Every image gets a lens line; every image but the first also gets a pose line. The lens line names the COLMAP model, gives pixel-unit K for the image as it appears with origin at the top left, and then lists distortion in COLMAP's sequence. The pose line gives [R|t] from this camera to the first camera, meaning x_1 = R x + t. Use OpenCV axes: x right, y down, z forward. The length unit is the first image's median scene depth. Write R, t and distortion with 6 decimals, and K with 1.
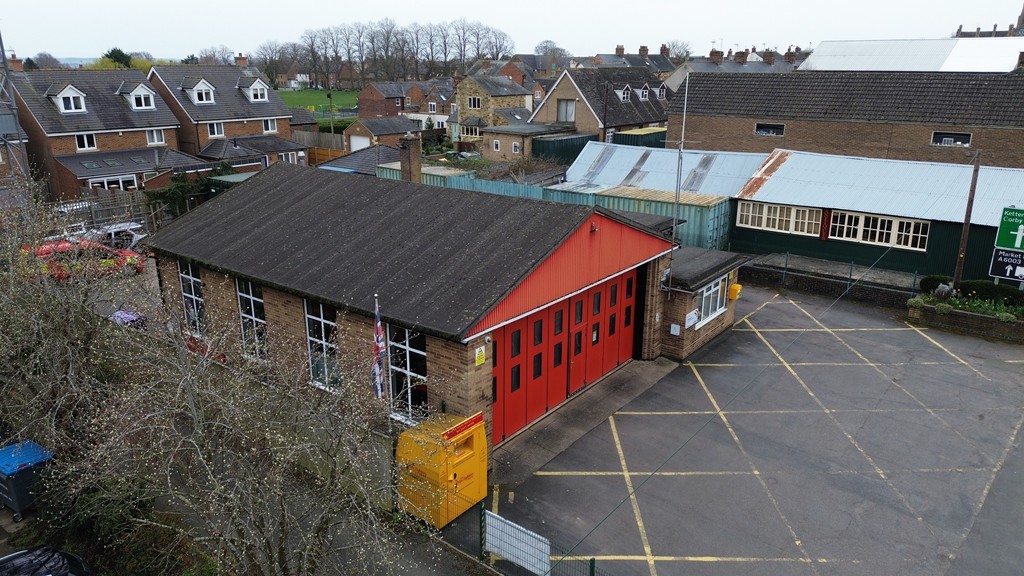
lens RADIAL K [[721.3, 0, 513.1], [0, 721.3, 284.7], [0, 0, 1]] dist [0.077045, -0.073708]
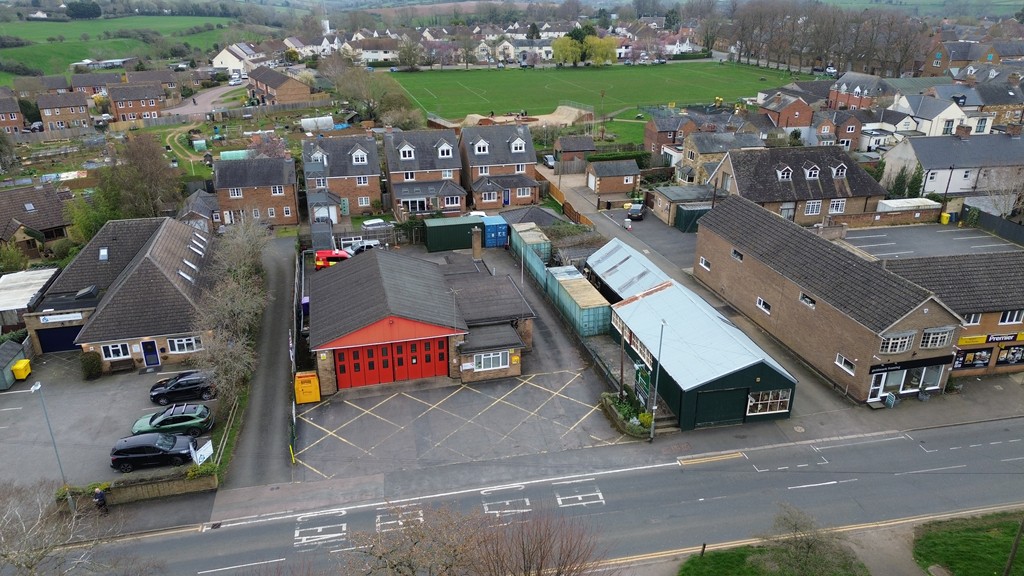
lens RADIAL K [[721.3, 0, 514.5], [0, 721.3, 282.8], [0, 0, 1]] dist [0.077045, -0.073708]
pose [[0.789750, 0.238437, -0.565193, 0.942943], [-0.184169, 0.971023, 0.152303, -0.342573], [0.585130, -0.016191, 0.810778, -0.420520]]
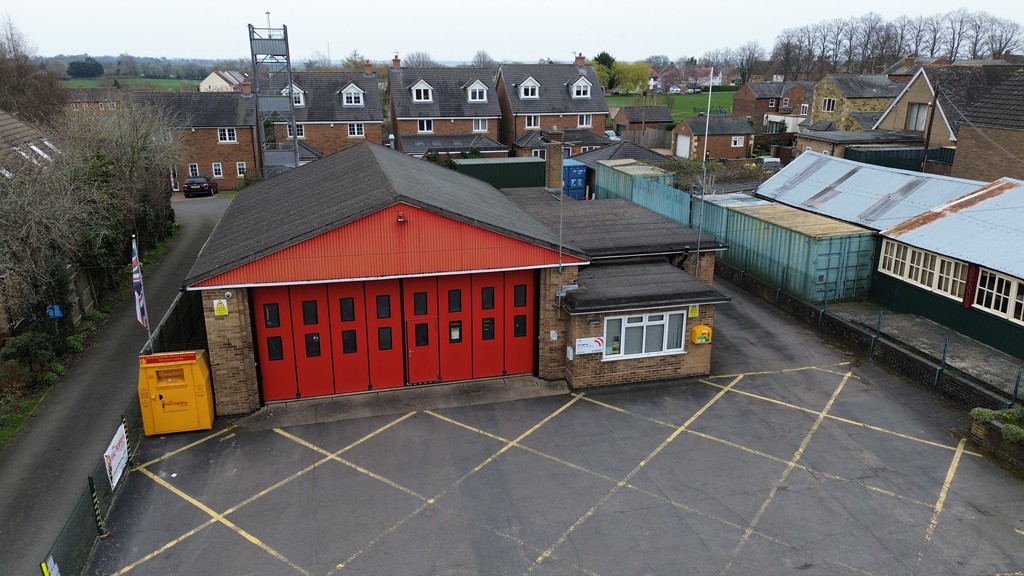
lens RADIAL K [[721.3, 0, 513.0], [0, 721.3, 286.5], [0, 0, 1]] dist [0.077045, -0.073708]
pose [[0.786419, 0.183698, -0.589746, 0.417780], [-0.183515, 0.981129, 0.060894, -0.037308], [0.589803, 0.060339, 0.805290, 0.144291]]
